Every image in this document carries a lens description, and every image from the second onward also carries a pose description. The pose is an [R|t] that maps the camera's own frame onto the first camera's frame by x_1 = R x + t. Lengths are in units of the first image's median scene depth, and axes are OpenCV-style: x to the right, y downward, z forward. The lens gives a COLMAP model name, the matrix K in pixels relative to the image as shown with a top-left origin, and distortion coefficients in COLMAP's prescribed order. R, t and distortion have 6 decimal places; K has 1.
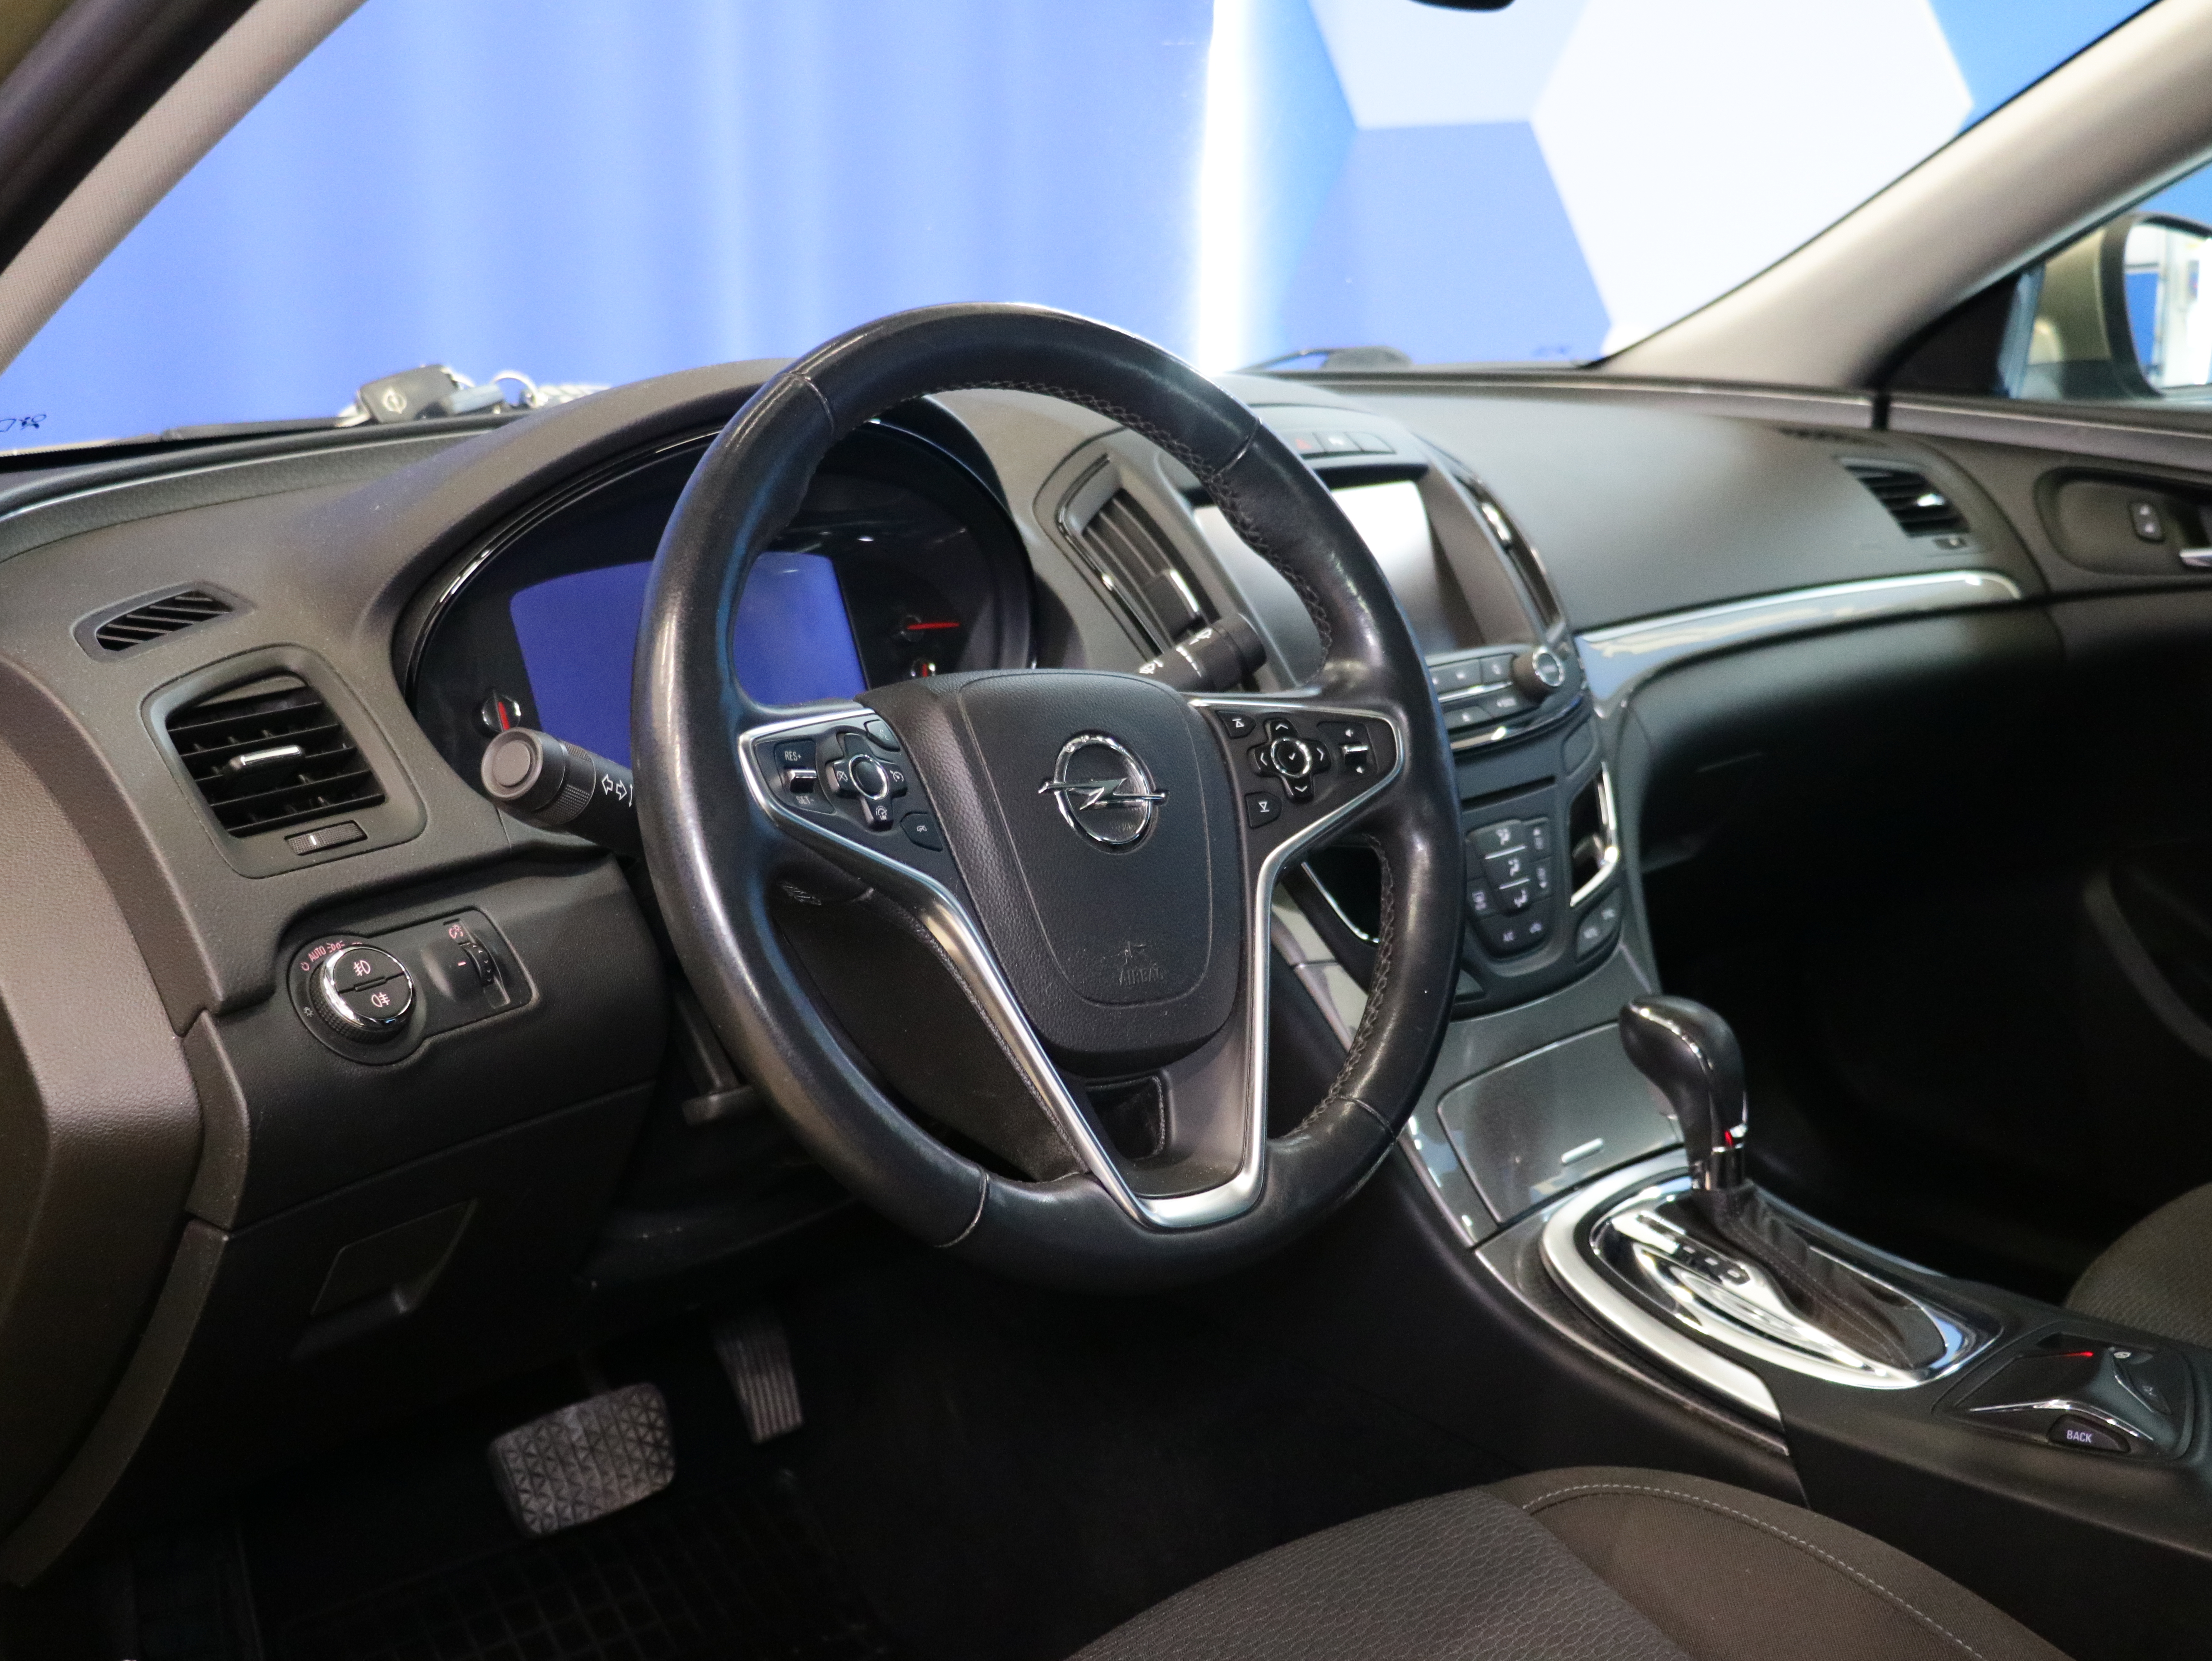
lens RADIAL K [[2294.2, 0, 1106.0], [0, 2294.2, 830.5], [0, 0, 1]] dist [0.000560, -0.002210]
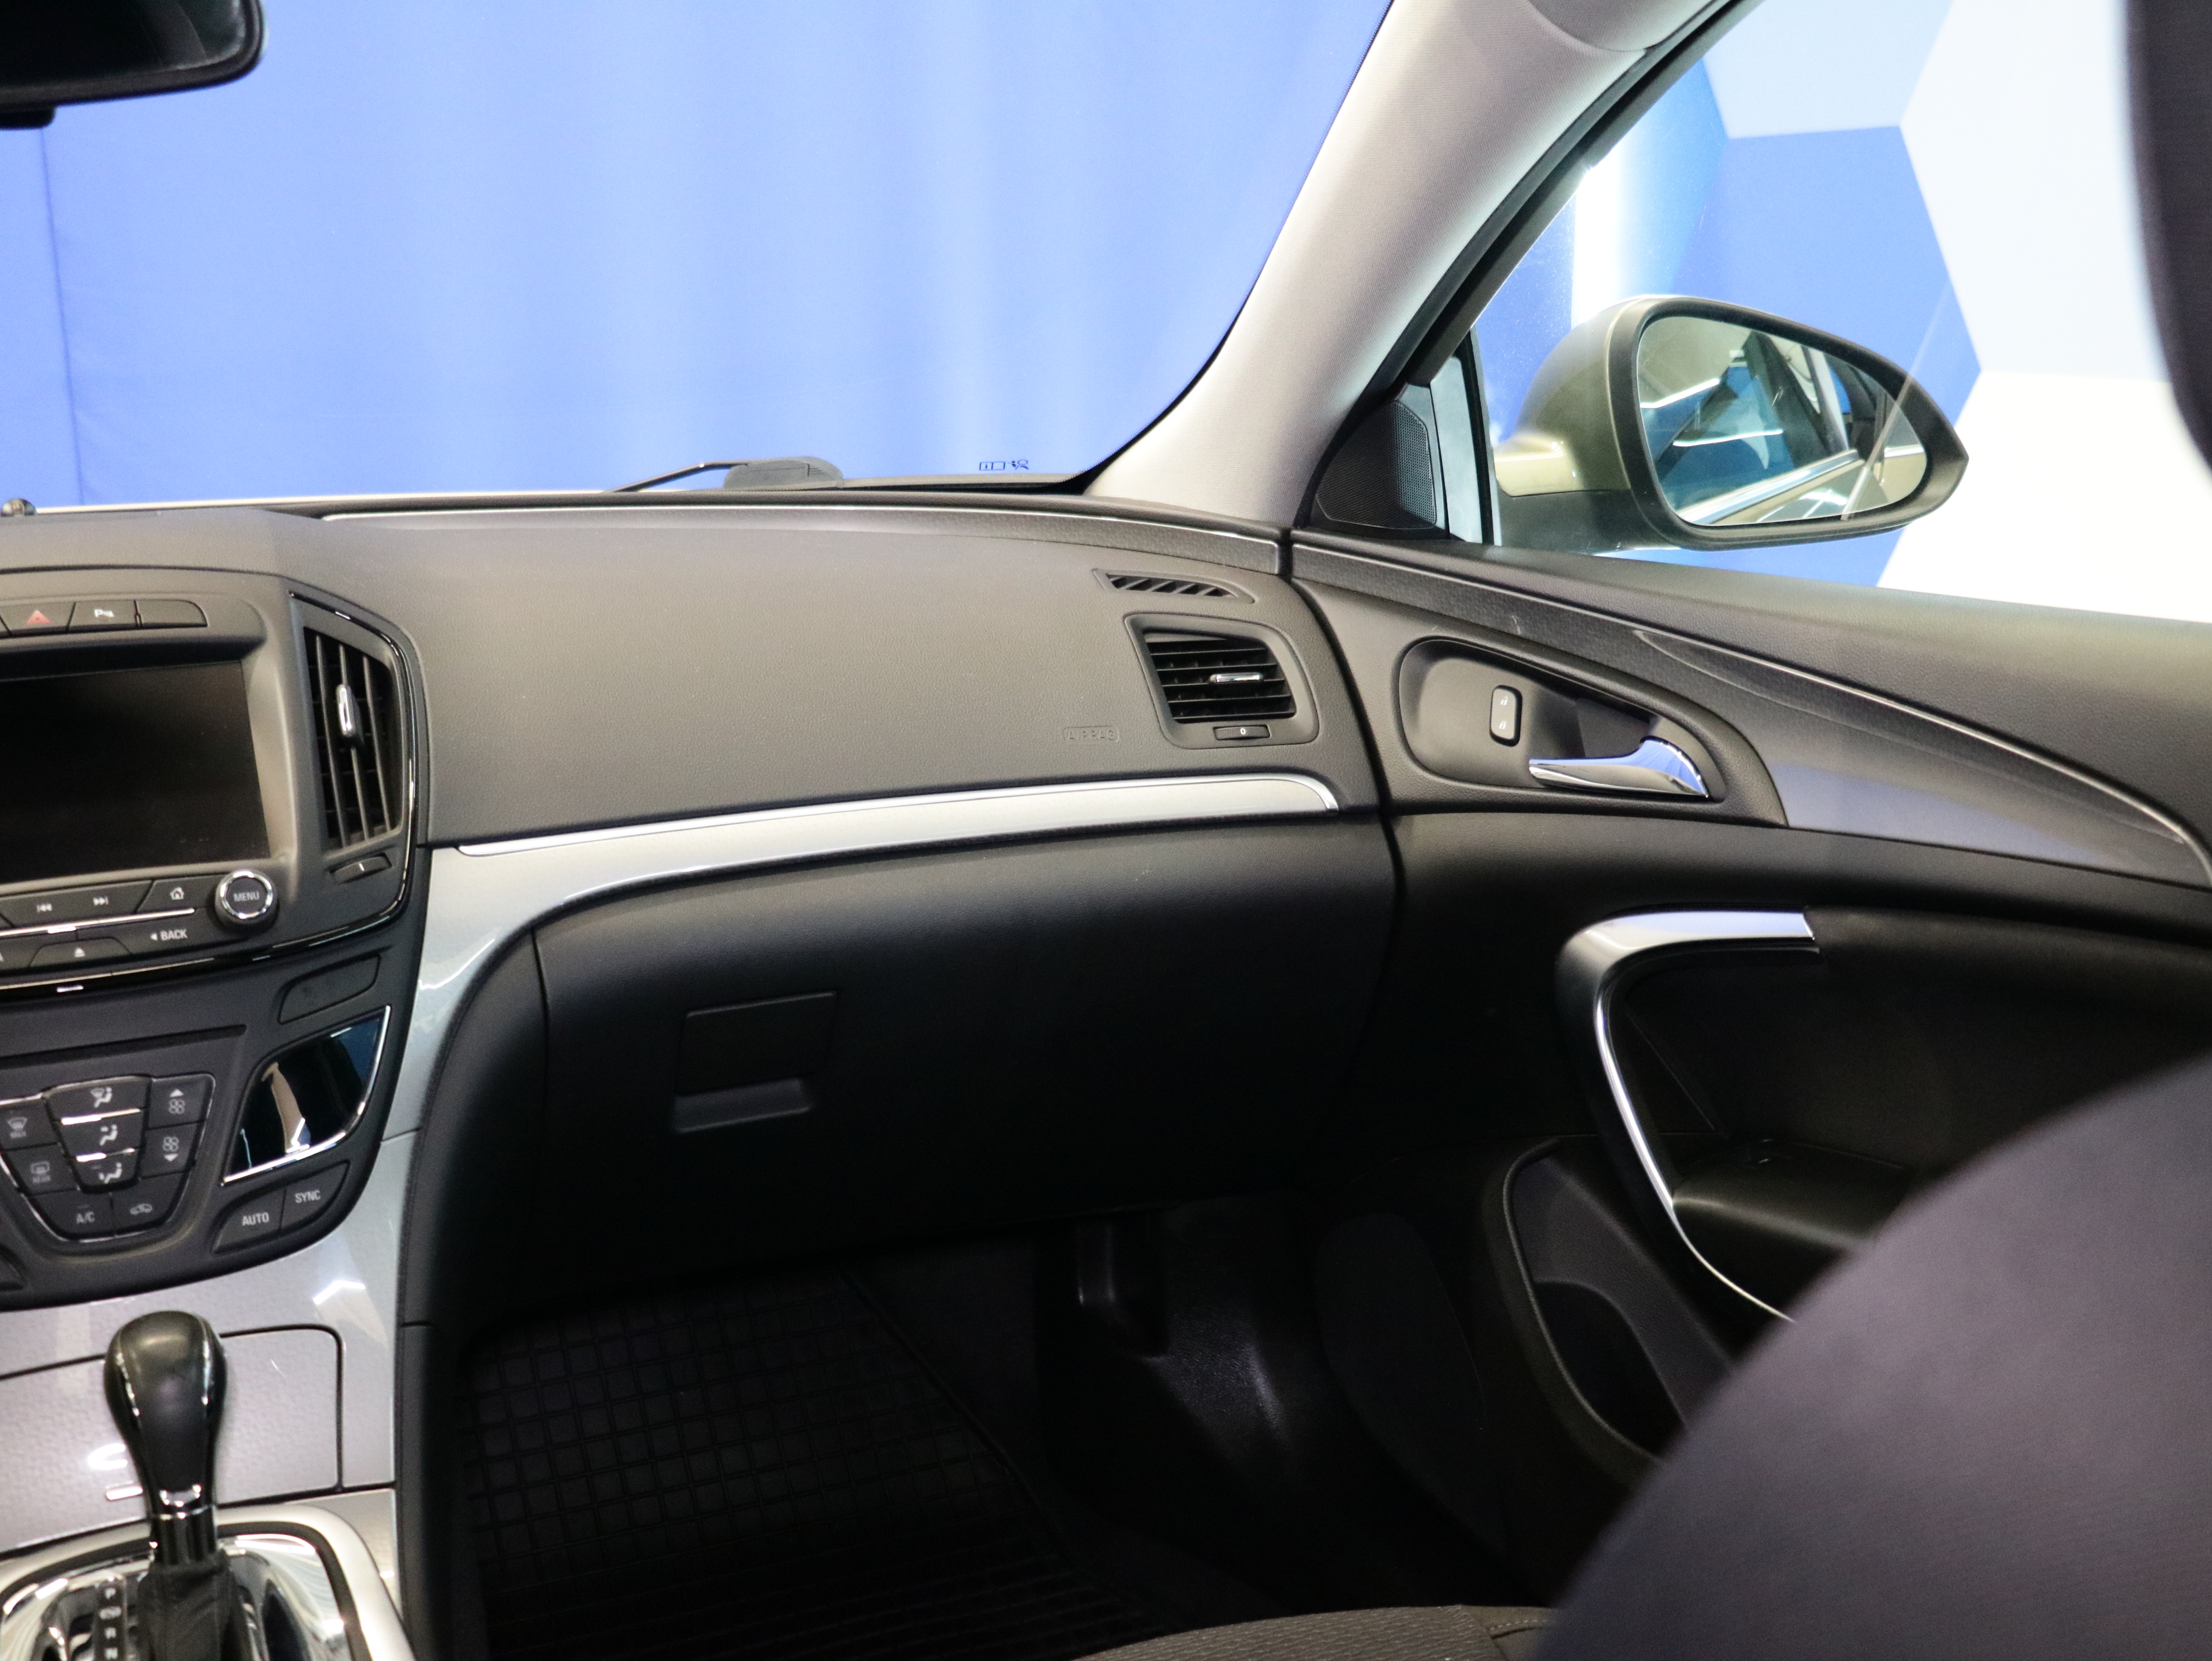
lens RADIAL K [[2475.6, 0, 1106.0], [0, 2475.6, 830.5], [0, 0, 1]] dist [-0.073985, 0.132209]
pose [[0.947747, 0.059714, -0.313384, 0.721999], [-0.065307, 0.997838, -0.007370, -0.101692], [0.312266, 0.027451, 0.949598, 0.233456]]
